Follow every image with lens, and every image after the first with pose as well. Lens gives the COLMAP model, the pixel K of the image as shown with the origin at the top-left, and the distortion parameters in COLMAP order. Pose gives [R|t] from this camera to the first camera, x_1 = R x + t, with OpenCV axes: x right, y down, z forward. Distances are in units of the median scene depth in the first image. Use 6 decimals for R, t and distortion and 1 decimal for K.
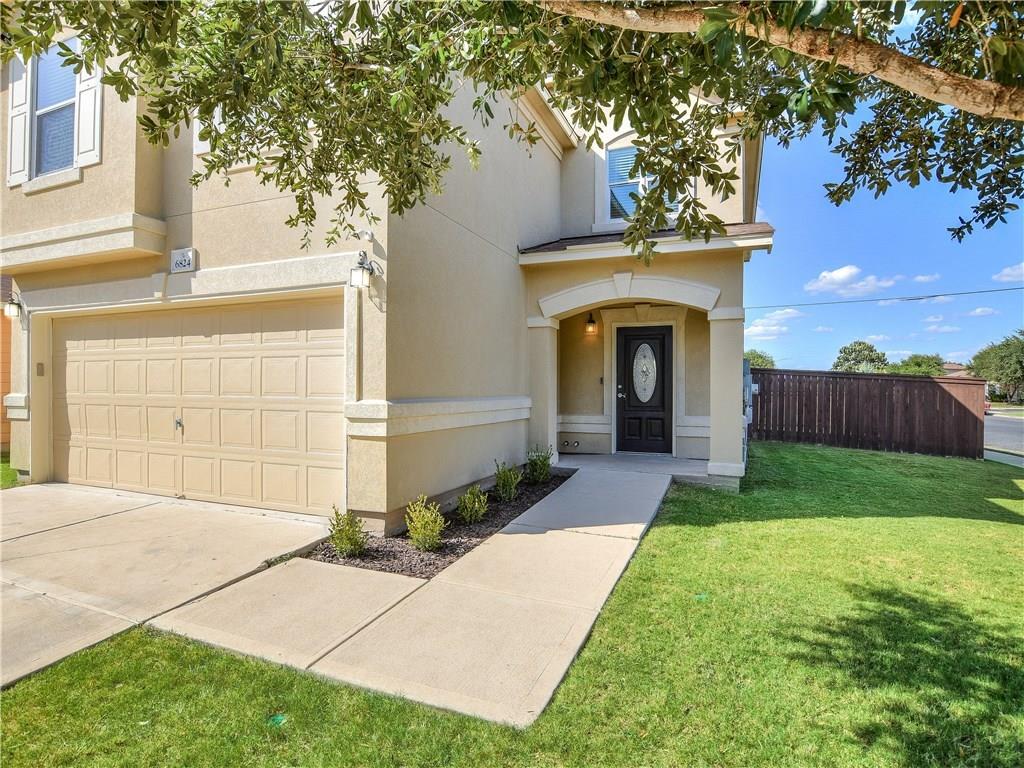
lens RADIAL K [[541.3, 0, 512.0], [0, 541.3, 384.0], [0, 0, 1]] dist [-0.031374, -0.000231]
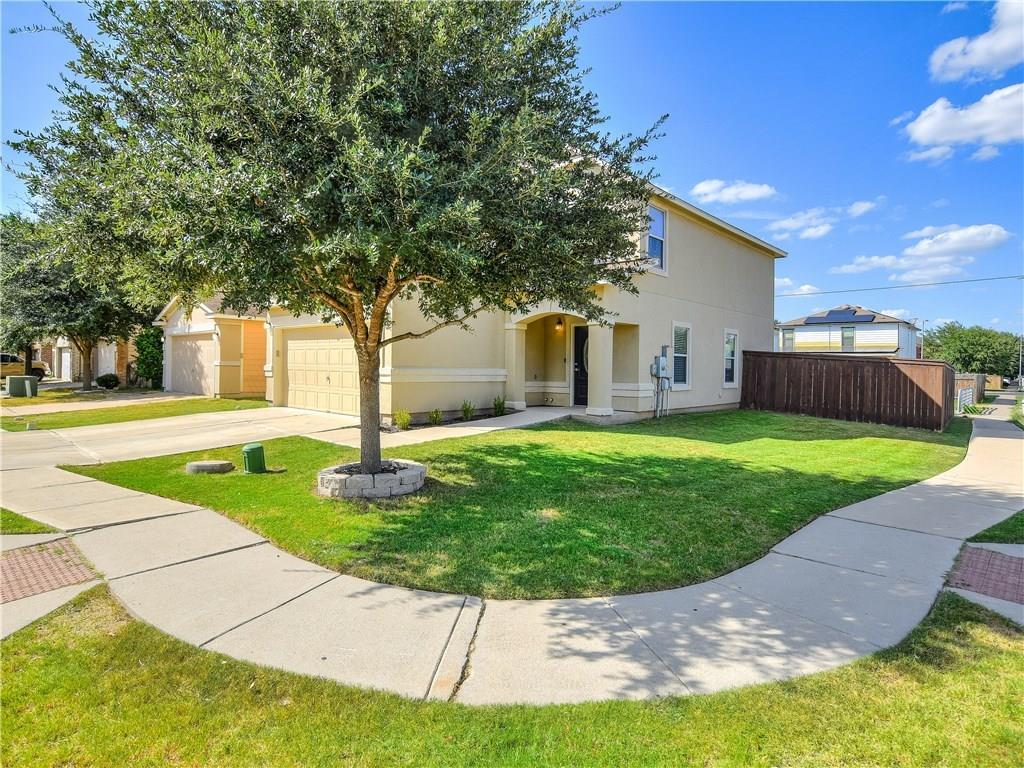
lens RADIAL K [[560.0, 0, 512.0], [0, 560.0, 384.0], [0, 0, 1]] dist [-0.006793, -0.000885]
pose [[0.934430, 0.017014, -0.355740, 0.612107], [-0.006504, 0.999507, 0.030718, 0.014409], [0.356087, -0.026390, 0.934080, -0.596242]]
